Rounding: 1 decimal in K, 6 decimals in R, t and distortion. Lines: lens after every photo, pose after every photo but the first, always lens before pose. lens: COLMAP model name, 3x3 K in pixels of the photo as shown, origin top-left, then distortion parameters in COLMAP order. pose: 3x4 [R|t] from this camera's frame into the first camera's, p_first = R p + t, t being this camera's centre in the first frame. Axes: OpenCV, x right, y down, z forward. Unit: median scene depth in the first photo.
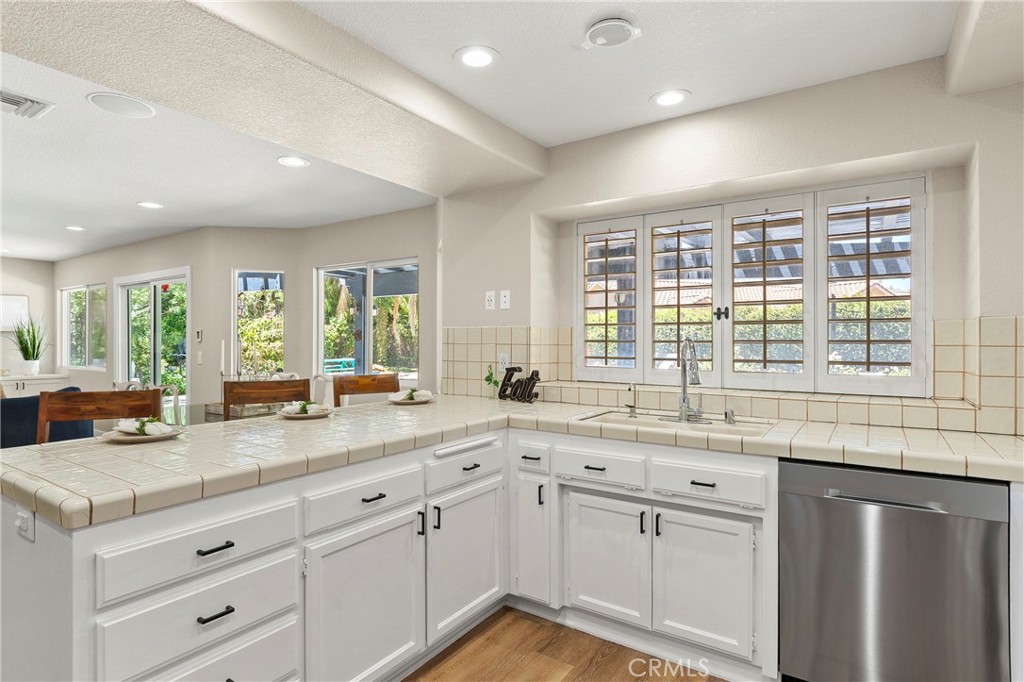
lens RADIAL K [[539.8, 0, 504.5], [0, 539.8, 336.2], [0, 0, 1]] dist [0.011884, -0.009257]
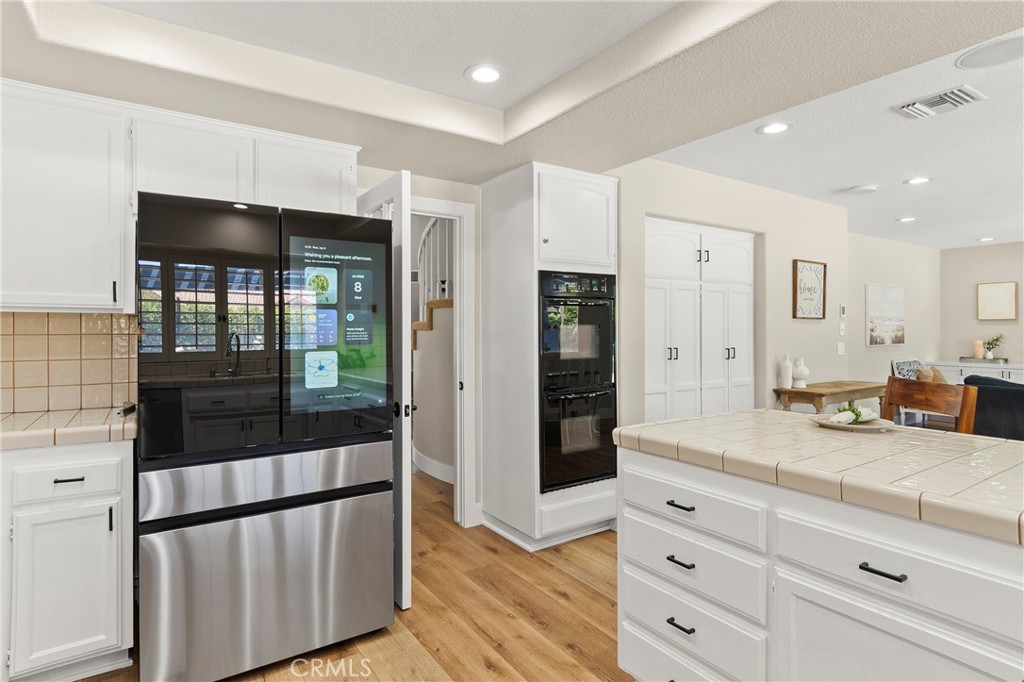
lens RADIAL K [[539.8, 0, 507.4], [0, 539.8, 337.3], [0, 0, 1]] dist [0.011884, -0.009257]
pose [[-0.369634, 0.012203, -0.929097, 0.316299], [0.002319, 0.999923, 0.012211, 0.007482], [0.929175, 0.002359, -0.369633, 0.504051]]
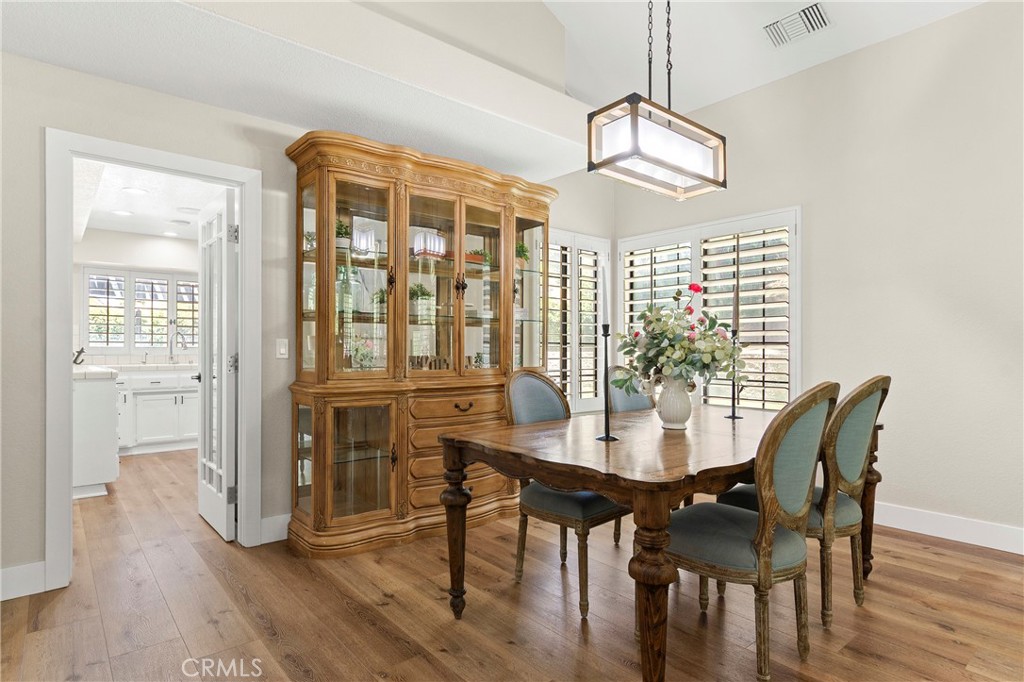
lens RADIAL K [[539.8, 0, 510.8], [0, 539.8, 344.4], [0, 0, 1]] dist [0.011884, -0.009257]
pose [[0.270423, 0.007736, 0.962711, -1.349946], [-0.006536, 0.999959, -0.006199, 0.055826], [-0.962719, -0.004616, 0.270462, -0.936979]]
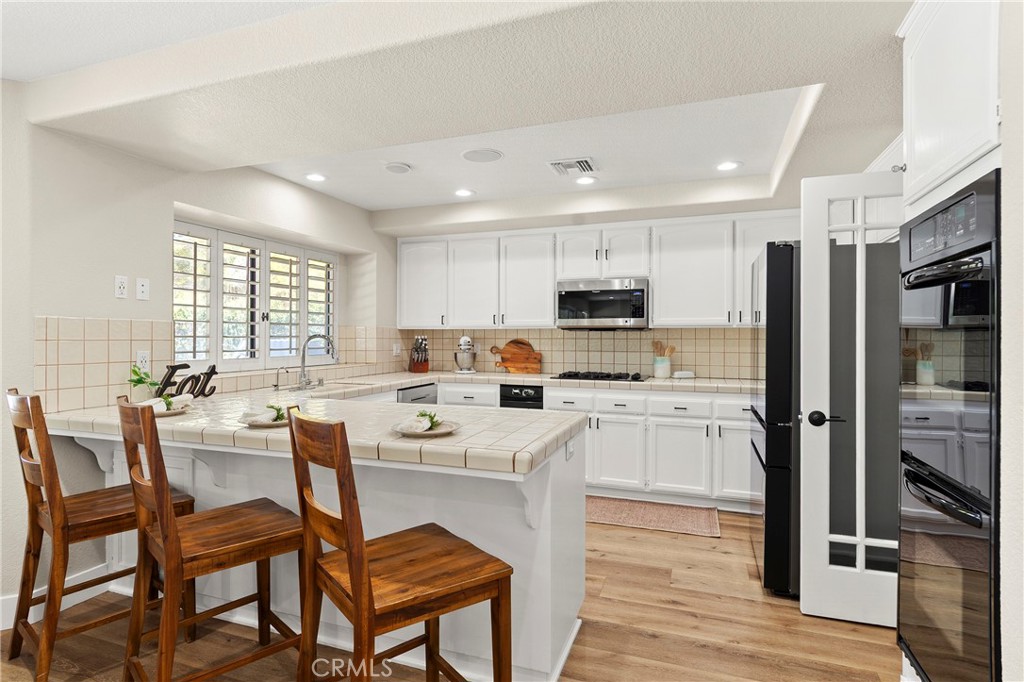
lens RADIAL K [[539.8, 0, 505.5], [0, 539.8, 336.0], [0, 0, 1]] dist [0.011884, -0.009257]
pose [[-0.251888, -0.000100, 0.967756, -1.090635], [-0.007593, 0.999969, -0.001872, 0.005887], [-0.967727, -0.007819, -0.251881, 0.720639]]
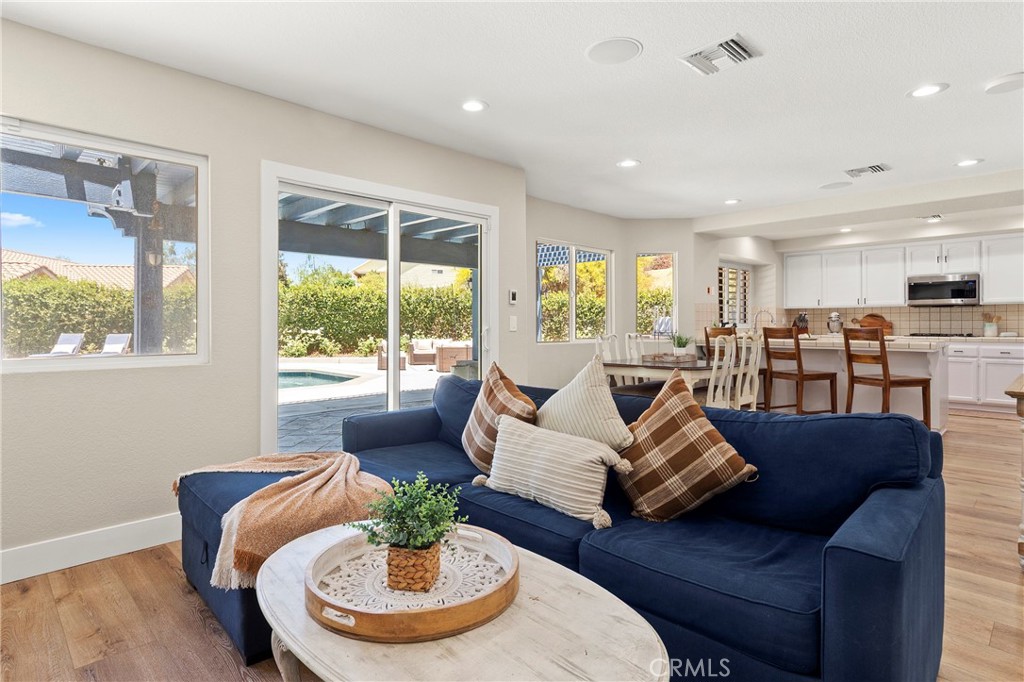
lens RADIAL K [[539.8, 0, 507.9], [0, 539.8, 322.7], [0, 0, 1]] dist [0.011884, -0.009257]
pose [[0.188384, 0.001766, 0.982094, -2.447654], [-0.004725, 0.999988, -0.000892, 0.068324], [-0.982084, -0.004472, 0.188390, 1.532914]]
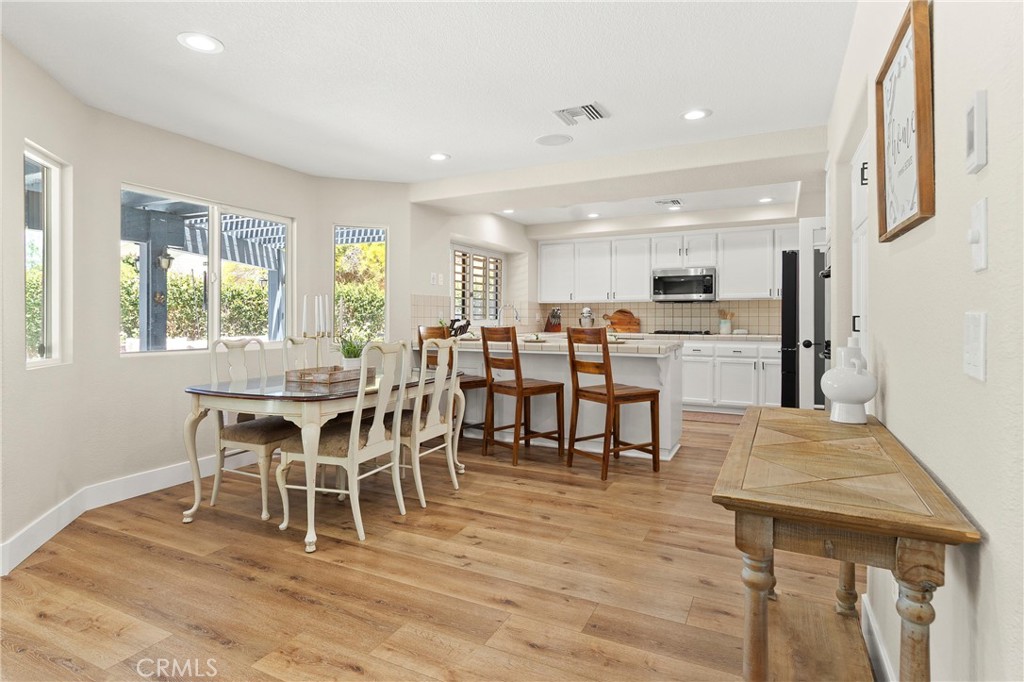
lens RADIAL K [[539.8, 0, 500.9], [0, 539.8, 319.2], [0, 0, 1]] dist [0.011884, -0.009257]
pose [[-0.133636, -0.003020, 0.991026, -1.849173], [-0.005921, 0.999980, 0.002248, 0.055653], [-0.991013, -0.005568, -0.133652, 1.144568]]
